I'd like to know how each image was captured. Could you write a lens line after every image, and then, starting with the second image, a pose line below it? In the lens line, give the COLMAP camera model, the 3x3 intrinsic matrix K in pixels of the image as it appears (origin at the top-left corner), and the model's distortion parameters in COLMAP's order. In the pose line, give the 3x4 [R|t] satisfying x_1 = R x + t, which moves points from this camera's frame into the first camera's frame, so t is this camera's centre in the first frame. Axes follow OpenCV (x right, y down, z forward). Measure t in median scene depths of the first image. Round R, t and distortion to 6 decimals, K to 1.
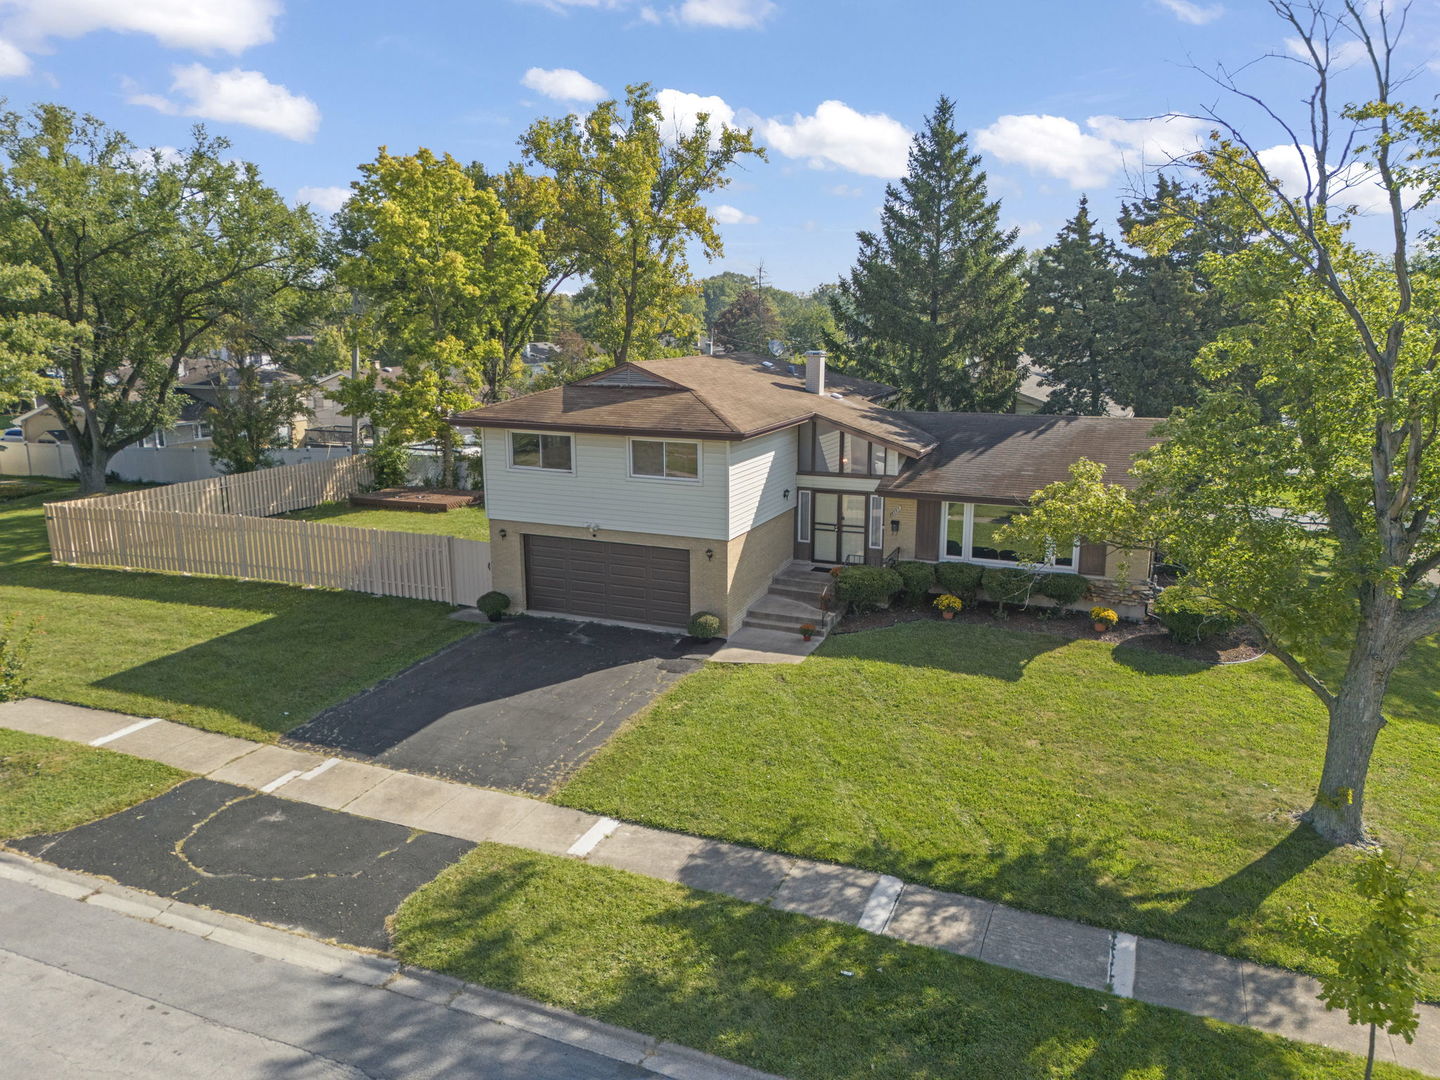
lens RADIAL K [[1078.8, 0, 720.0], [0, 1078.8, 540.0], [0, 0, 1]] dist [0.037542, -0.002129]
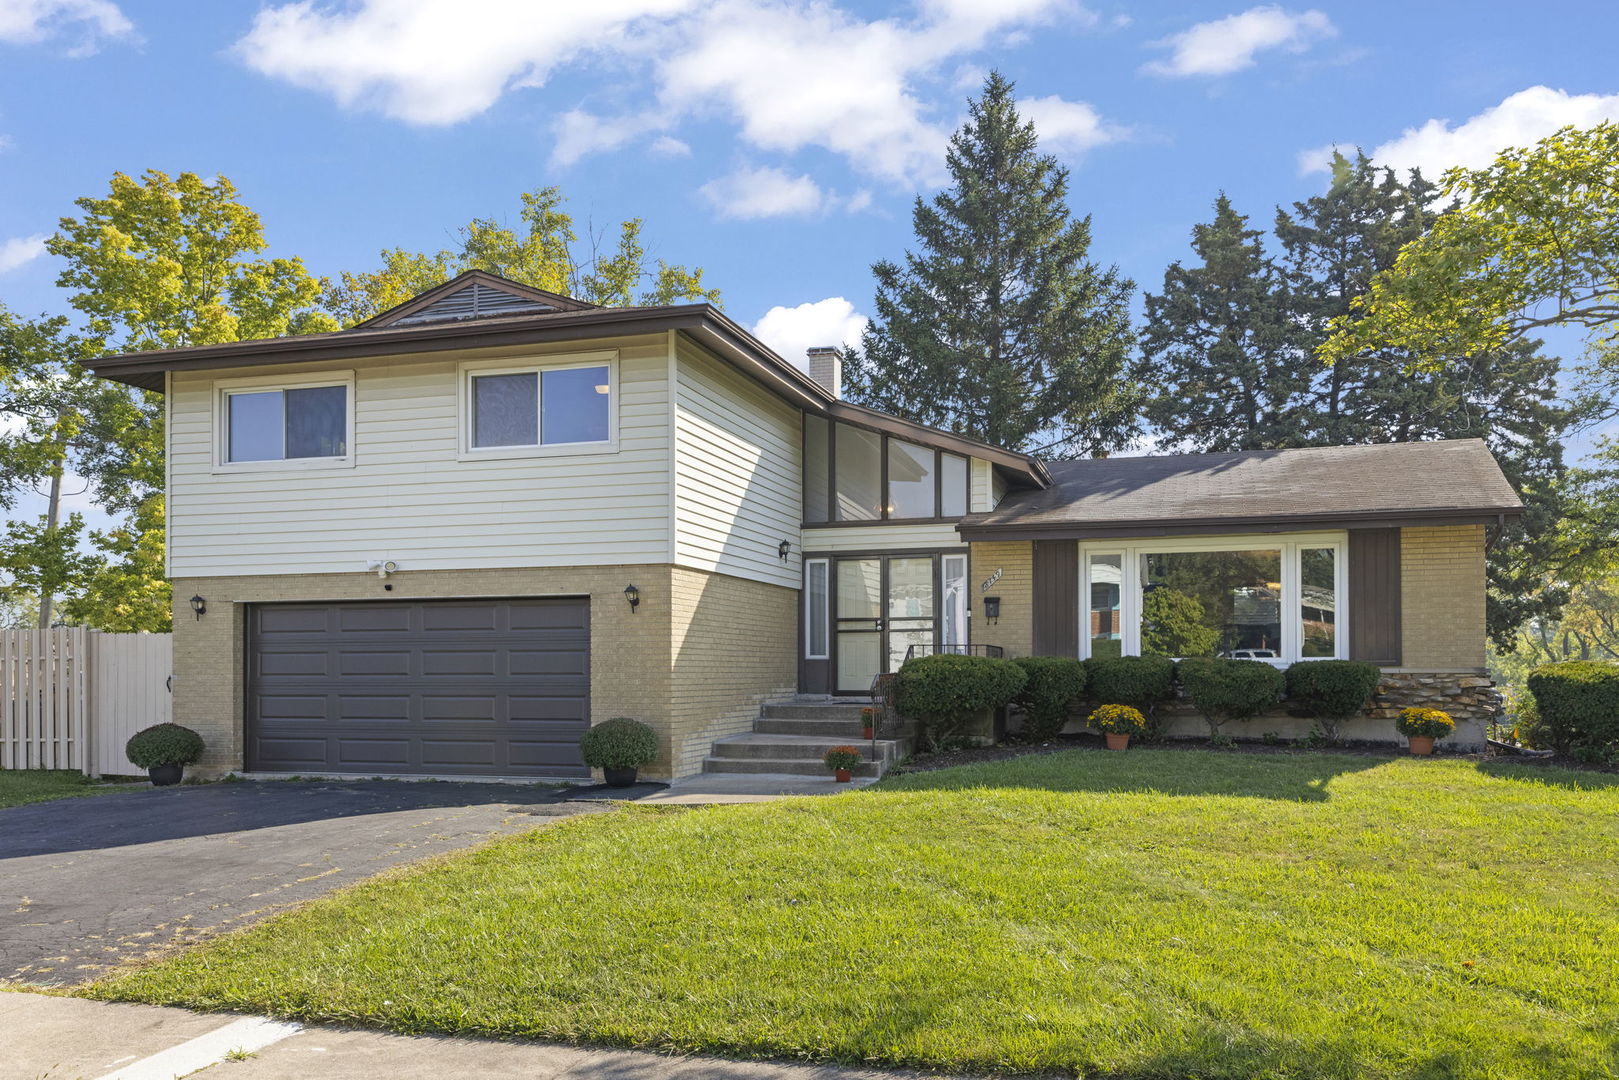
lens RADIAL K [[1499.1, 0, 848.7], [0, 1499.1, 541.3], [0, 0, 1]] dist [-0.001806, -0.003197]
pose [[0.991825, 0.000537, 0.127605, 0.000182], [0.029249, 0.972410, -0.231436, 0.129100], [-0.124209, 0.233277, 0.964445, 0.315958]]
